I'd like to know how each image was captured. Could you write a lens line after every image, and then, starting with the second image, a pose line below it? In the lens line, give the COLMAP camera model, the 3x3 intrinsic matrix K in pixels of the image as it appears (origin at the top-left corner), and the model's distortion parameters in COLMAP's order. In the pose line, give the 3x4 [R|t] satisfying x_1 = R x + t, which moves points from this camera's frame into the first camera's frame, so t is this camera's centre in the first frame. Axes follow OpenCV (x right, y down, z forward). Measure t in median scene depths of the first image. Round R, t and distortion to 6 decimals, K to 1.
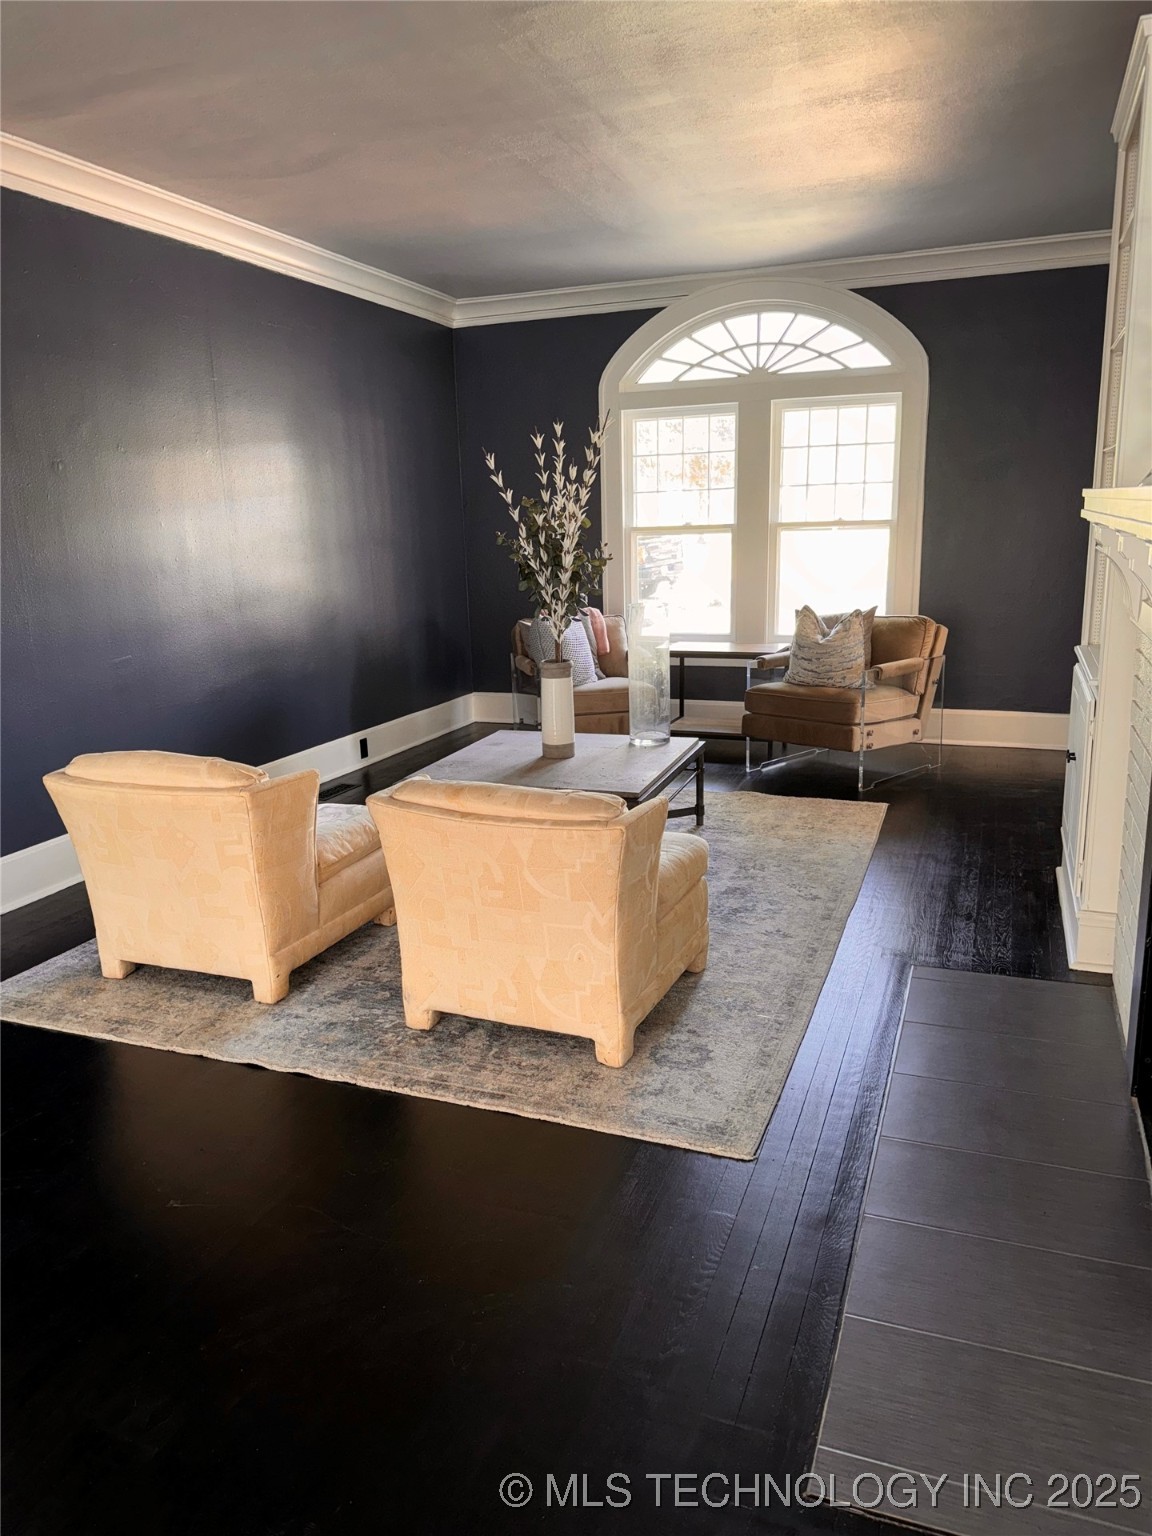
lens RADIAL K [[1095.4, 0, 573.8], [0, 1095.4, 757.9], [0, 0, 1]] dist [-0.014443, -0.003662]
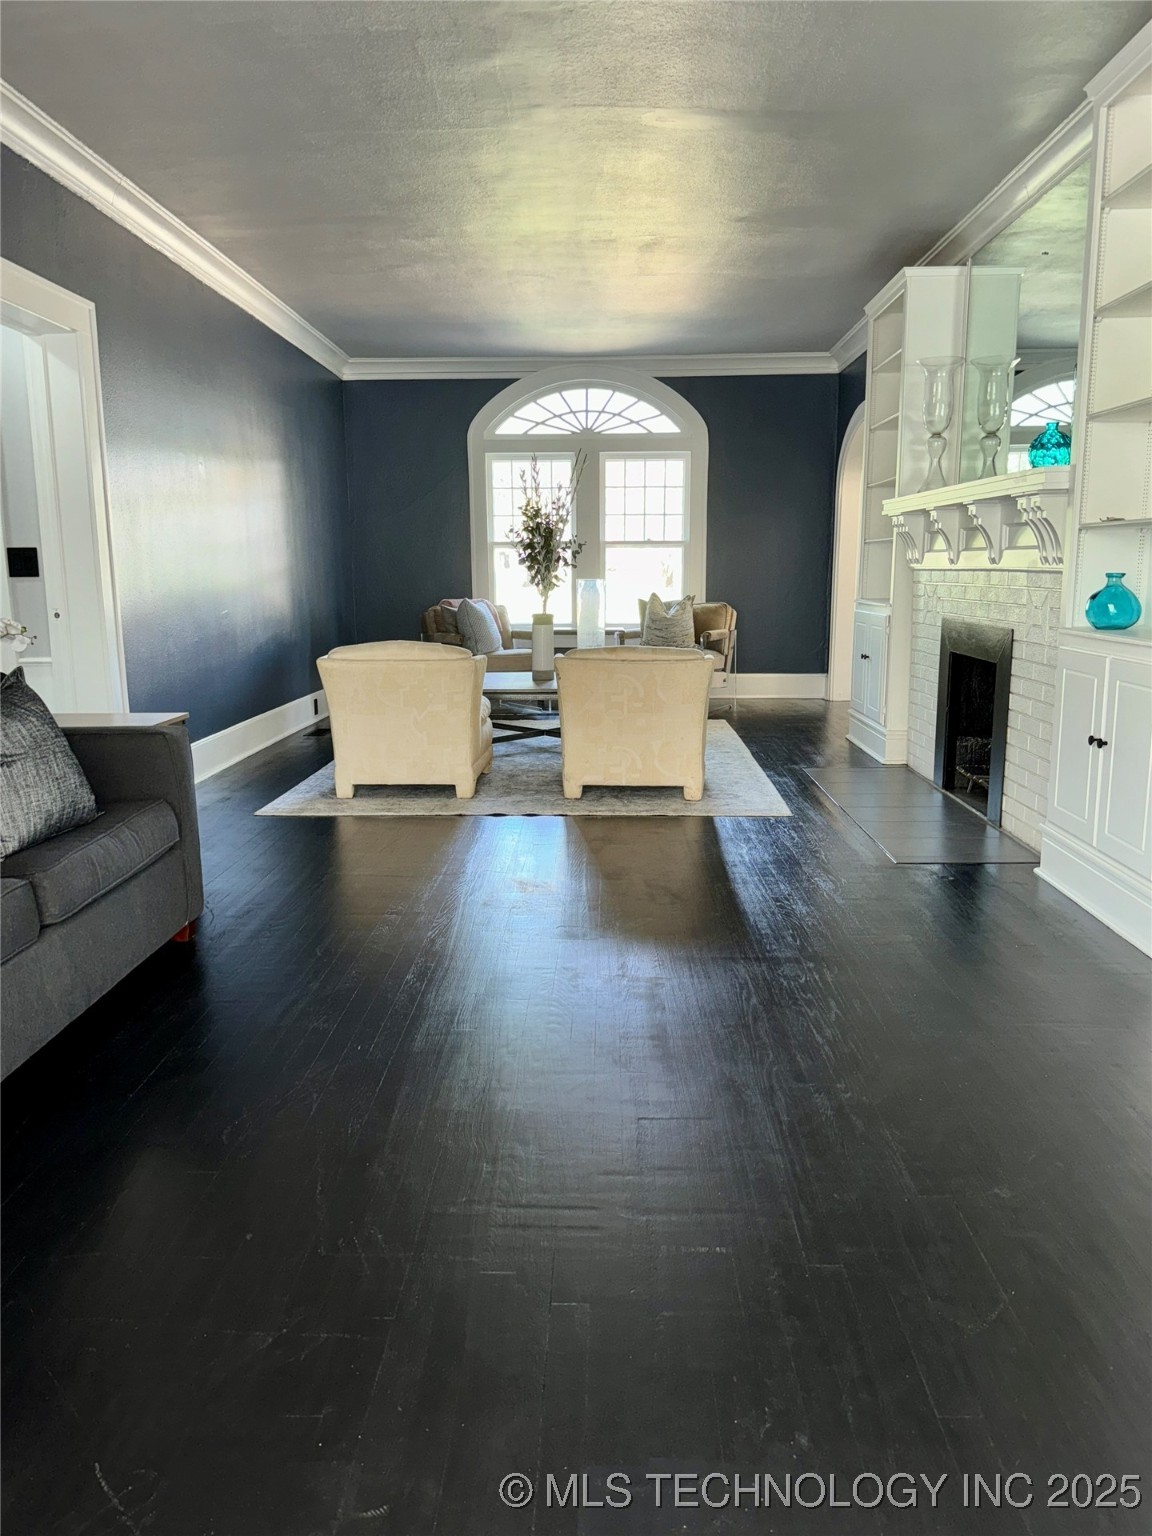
lens RADIAL K [[1108.8, 0, 577.0], [0, 1108.8, 773.4], [0, 0, 1]] dist [0.012487, 0.001082]
pose [[0.942987, -0.036509, 0.330821, -0.322677], [0.049889, 0.998241, -0.032042, 0.120412], [-0.329070, 0.046720, 0.943149, -0.291551]]
